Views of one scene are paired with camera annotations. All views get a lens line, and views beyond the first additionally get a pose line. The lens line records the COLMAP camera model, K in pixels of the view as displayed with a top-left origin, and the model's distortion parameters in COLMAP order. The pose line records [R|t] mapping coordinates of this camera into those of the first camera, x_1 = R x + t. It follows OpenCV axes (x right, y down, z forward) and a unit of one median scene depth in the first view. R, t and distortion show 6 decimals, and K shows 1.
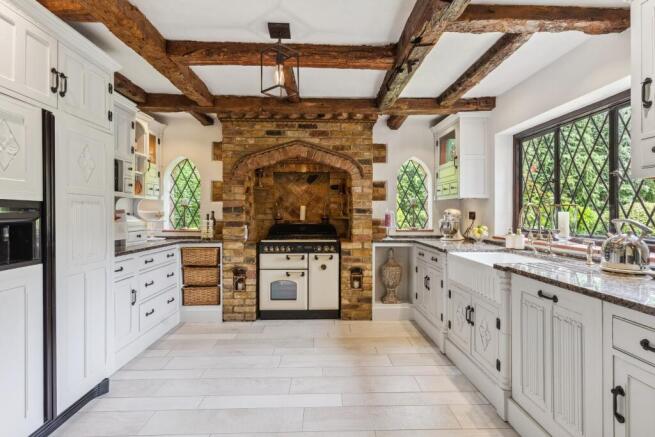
lens RADIAL K [[323.8, 0, 329.3], [0, 323.8, 213.2], [0, 0, 1]] dist [0.000305, 0.000071]
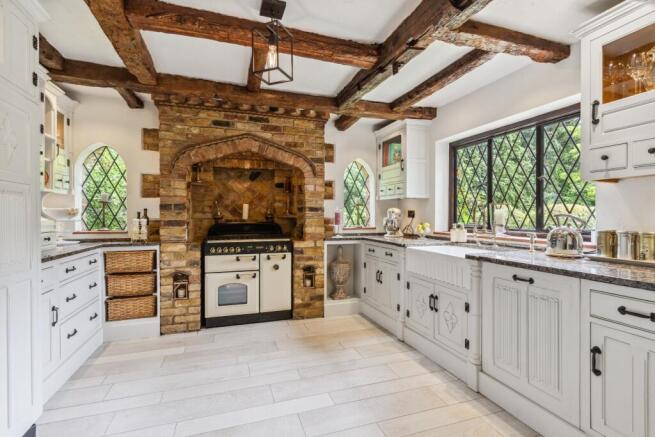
lens RADIAL K [[317.2, 0, 331.6], [0, 317.2, 218.0], [0, 0, 1]] dist [0.001722, -0.000011]
pose [[0.954552, -0.002698, 0.298033, -0.141236], [-0.000224, 0.999952, 0.009768, 0.010323], [-0.298045, -0.009391, 0.954506, 0.048131]]
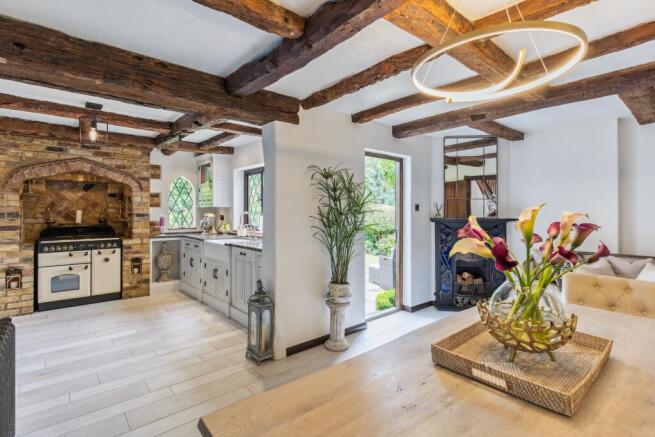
lens RADIAL K [[319.5, 0, 327.0], [0, 319.5, 211.6], [0, 0, 1]] dist [0.002665, 0.000304]
pose [[0.775331, -0.000655, 0.631555, -0.139014], [0.000415, 1.000000, 0.000527, -0.022755], [-0.631555, -0.000146, 0.775331, -0.514755]]
